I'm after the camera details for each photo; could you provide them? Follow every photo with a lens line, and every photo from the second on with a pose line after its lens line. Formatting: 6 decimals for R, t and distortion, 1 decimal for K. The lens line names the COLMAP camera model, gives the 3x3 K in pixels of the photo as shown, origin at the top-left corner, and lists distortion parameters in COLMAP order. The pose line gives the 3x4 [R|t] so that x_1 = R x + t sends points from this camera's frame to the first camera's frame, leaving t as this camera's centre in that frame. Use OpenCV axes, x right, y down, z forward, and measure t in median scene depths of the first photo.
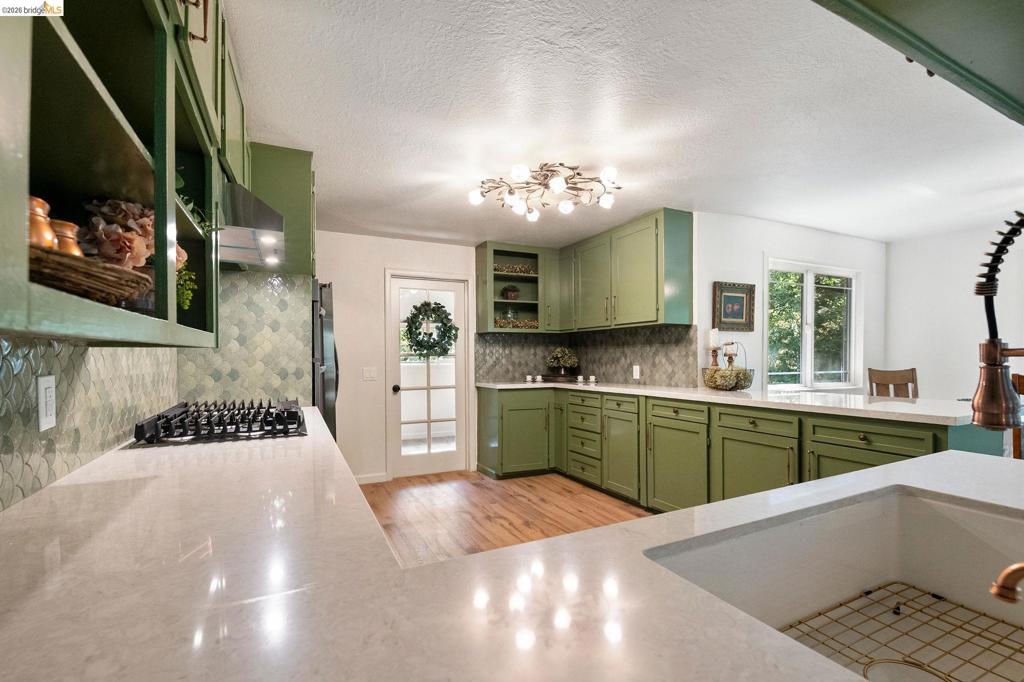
lens RADIAL K [[454.2, 0, 514.3], [0, 454.2, 356.9], [0, 0, 1]] dist [0.004570, 0.000789]
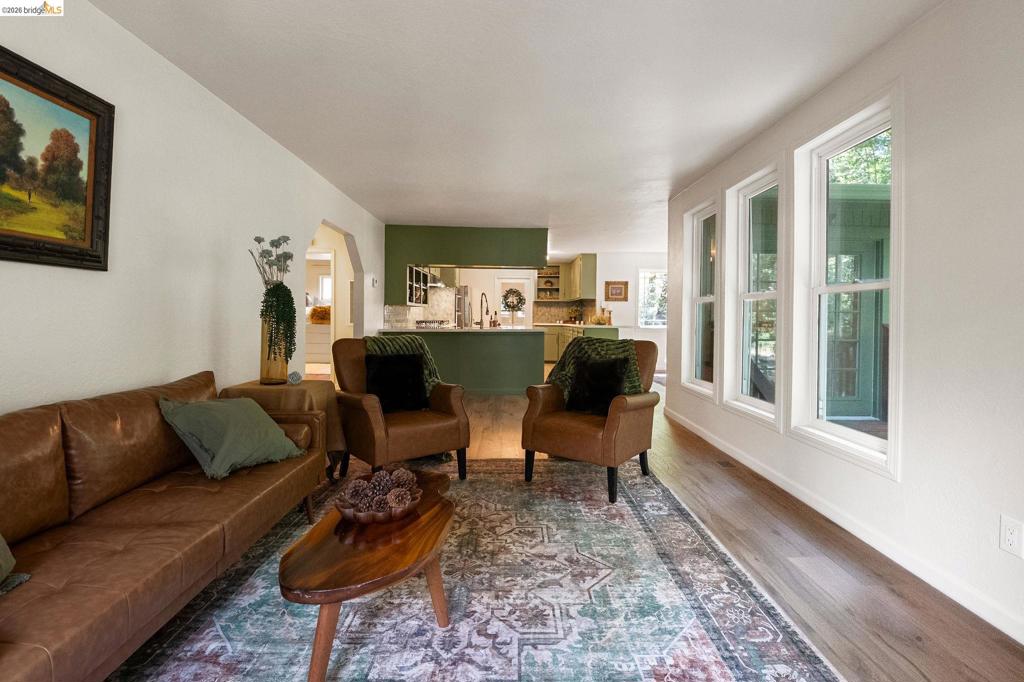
lens RADIAL K [[454.2, 0, 527.5], [0, 454.2, 319.7], [0, 0, 1]] dist [0.004570, 0.000789]
pose [[0.913086, 0.016017, -0.407453, 0.953276], [-0.014744, 0.999872, 0.006264, 0.029378], [0.407501, 0.000288, 0.913205, -1.261053]]
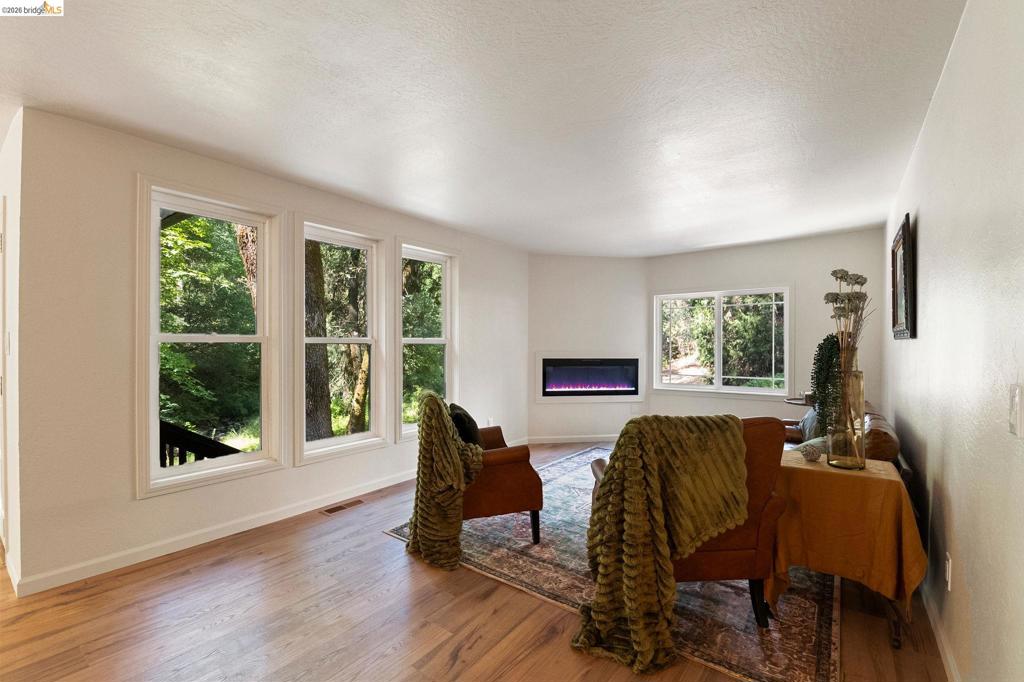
lens RADIAL K [[454.2, 0, 513.6], [0, 454.2, 345.2], [0, 0, 1]] dist [0.004570, 0.000789]
pose [[-0.462138, 0.001455, 0.886807, 0.077232], [0.003695, 0.999993, 0.000285, -0.003705], [-0.886800, 0.003409, -0.462140, -0.256637]]
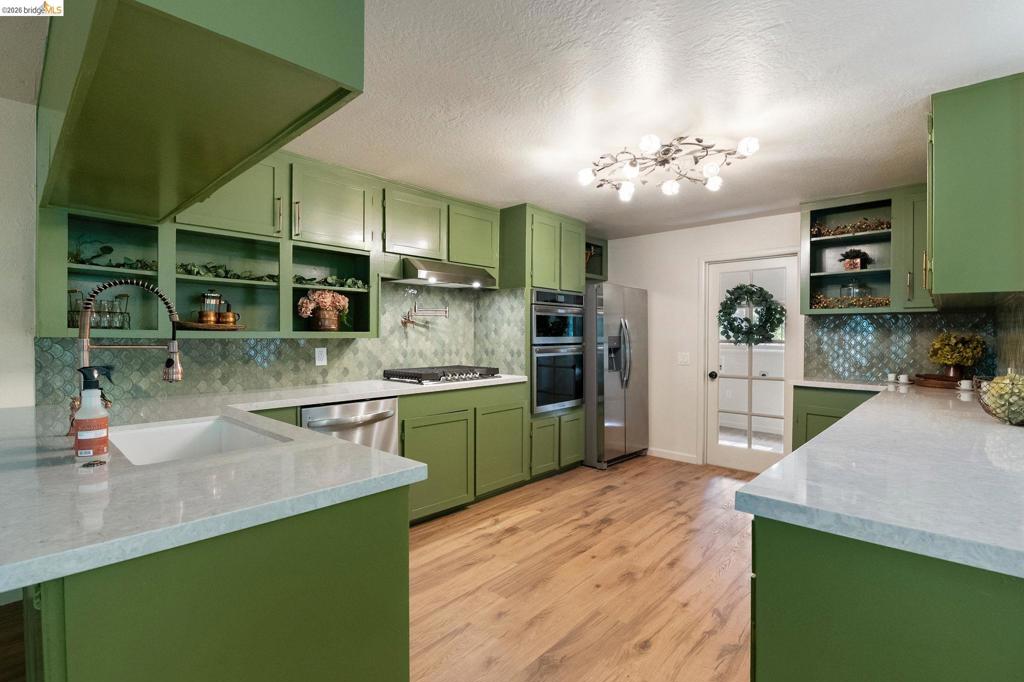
lens RADIAL K [[476.3, 0, 520.4], [0, 476.3, 335.1], [0, 0, 1]] dist [0.001855, -0.001838]
pose [[0.366452, 0.004331, -0.930427, 0.610601], [-0.011465, 0.999934, 0.000139, -0.014714], [0.930366, 0.010617, 0.366477, 0.254149]]
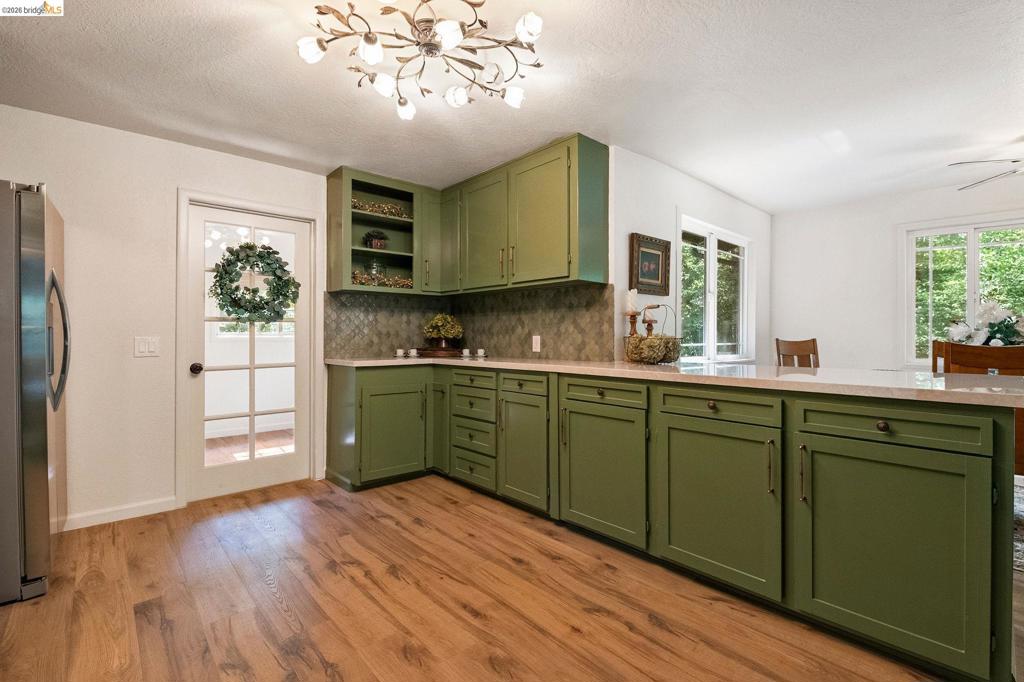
lens RADIAL K [[454.2, 0, 519.5], [0, 454.2, 328.3], [0, 0, 1]] dist [0.004570, 0.000789]
pose [[0.959533, 0.009175, 0.281448, 0.011448], [-0.005111, 0.999872, -0.015169, 0.019247], [-0.281551, 0.013117, 0.959457, 0.240192]]
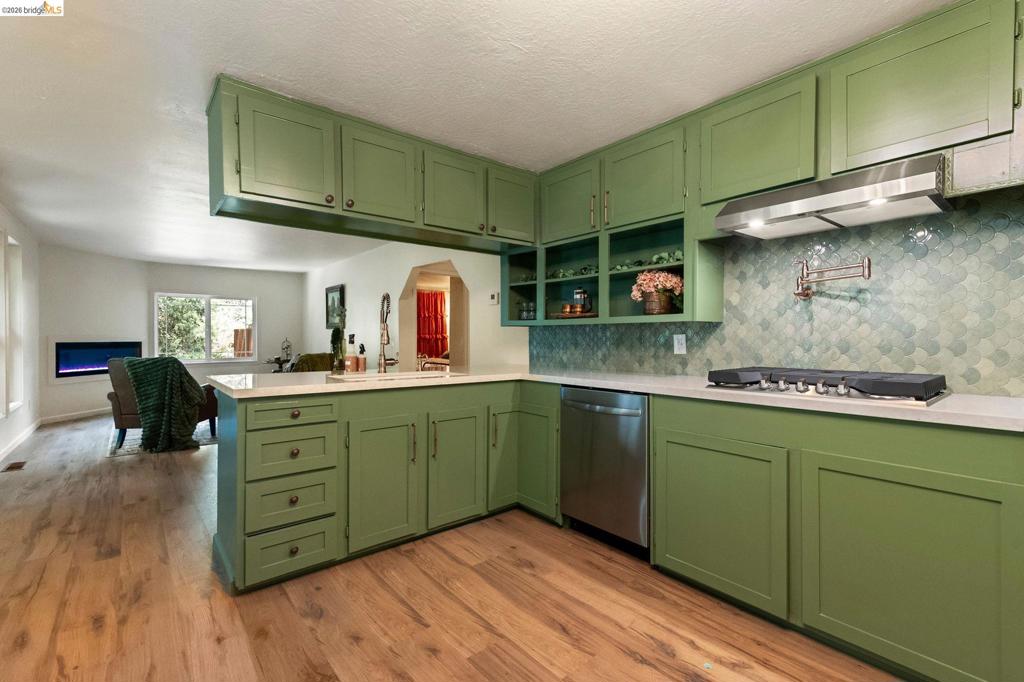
lens RADIAL K [[454.2, 0, 519.6], [0, 454.2, 341.0], [0, 0, 1]] dist [0.004570, 0.000789]
pose [[-0.970408, 0.005381, -0.241411, 0.142193], [0.001511, 0.999867, 0.016210, 0.008838], [0.241466, 0.015365, -0.970288, 0.833729]]
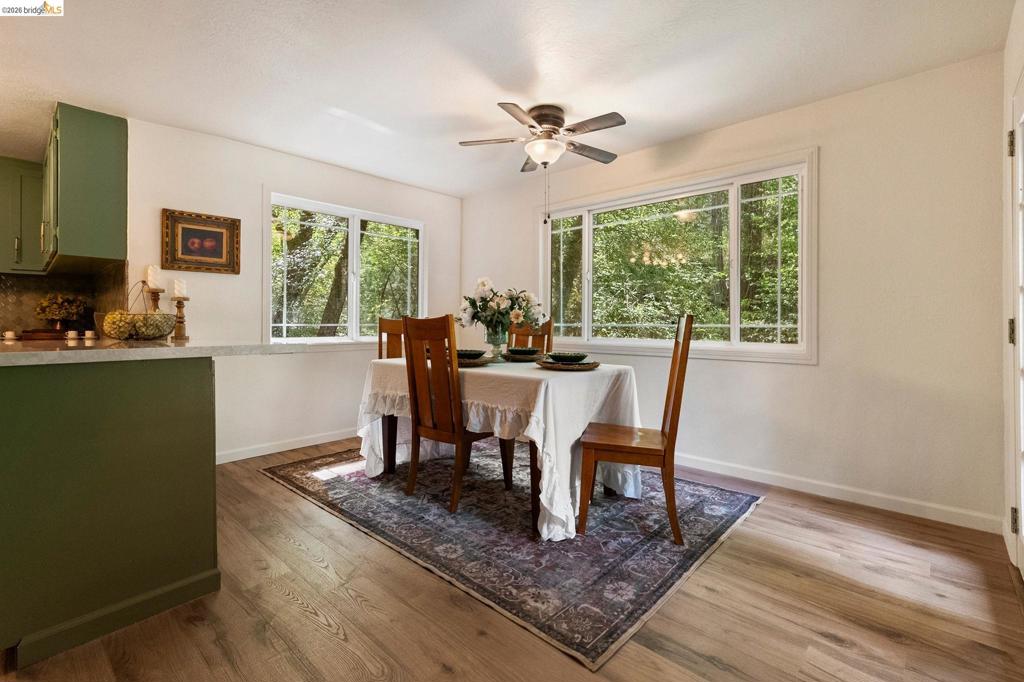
lens RADIAL K [[454.2, 0, 520.7], [0, 454.2, 316.5], [0, 0, 1]] dist [0.004570, 0.000789]
pose [[0.930414, 0.003628, 0.366493, 0.666140], [0.003177, 0.999834, -0.017962, 0.038949], [-0.366498, 0.017877, 0.930247, 0.013686]]
